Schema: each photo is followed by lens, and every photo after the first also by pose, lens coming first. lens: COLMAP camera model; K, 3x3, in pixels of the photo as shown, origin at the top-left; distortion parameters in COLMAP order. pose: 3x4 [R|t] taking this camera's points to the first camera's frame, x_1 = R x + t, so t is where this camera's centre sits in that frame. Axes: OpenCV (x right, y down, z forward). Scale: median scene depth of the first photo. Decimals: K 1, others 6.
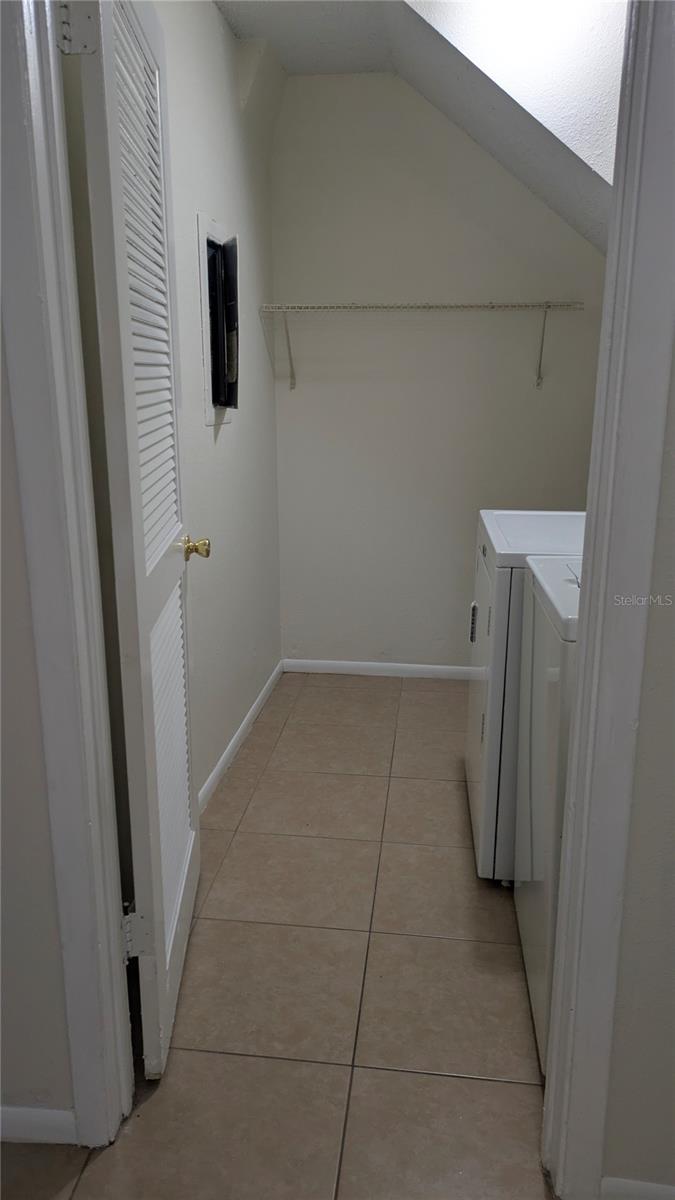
lens RADIAL K [[903.5, 0, 318.8], [0, 903.5, 602.6], [0, 0, 1]] dist [0.046199, -0.008197]
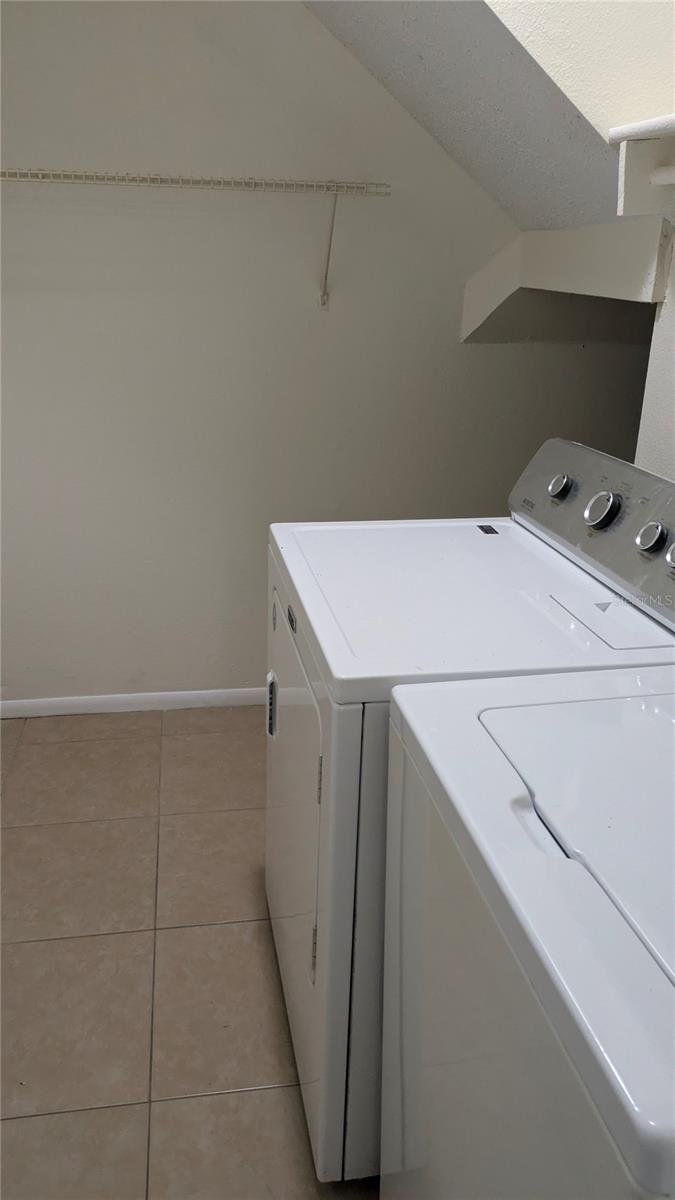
lens RADIAL K [[903.5, 0, 318.8], [0, 903.5, 602.6], [0, 0, 1]] dist [0.046199, -0.008197]
pose [[0.960986, -0.082537, 0.263994, 0.040836], [0.050970, 0.990938, 0.124273, -0.127513], [-0.271859, -0.105968, 0.956485, 0.392240]]
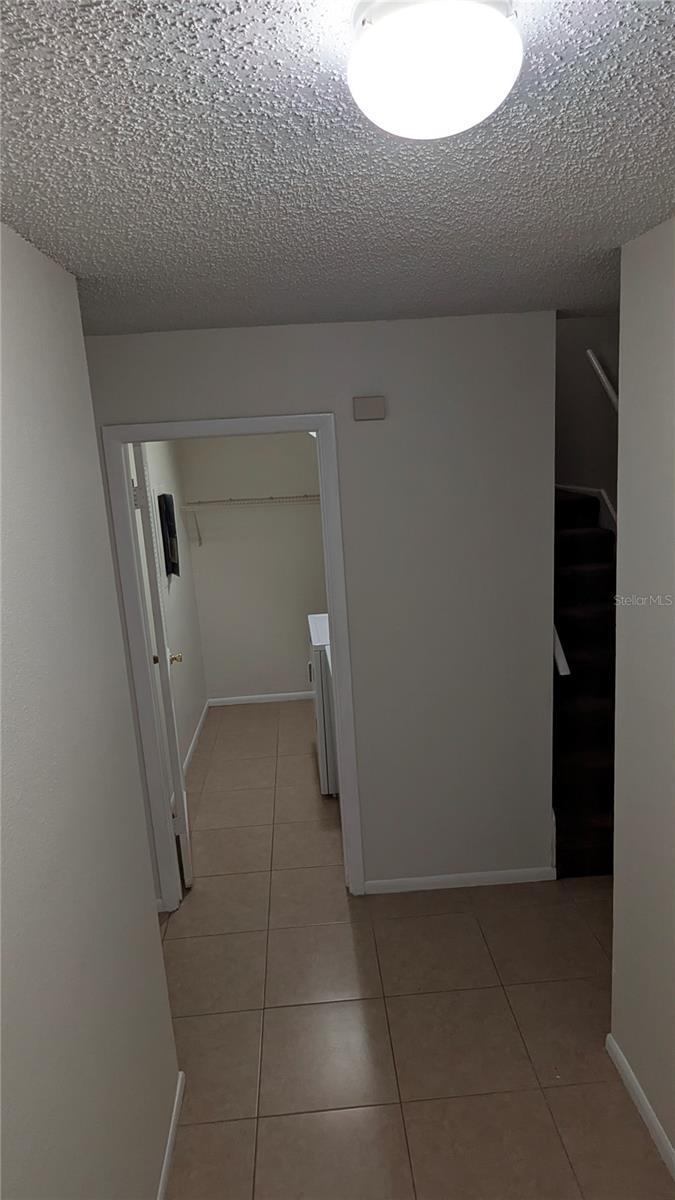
lens RADIAL K [[734.6, 0, 337.5], [0, 734.6, 600.0], [0, 0, 1]] dist [0.000003, -0.000010]
pose [[0.979881, -0.098042, 0.173841, -0.037210], [0.105650, 0.993786, -0.035040, -0.074678], [-0.169325, 0.052702, 0.984150, -0.622336]]
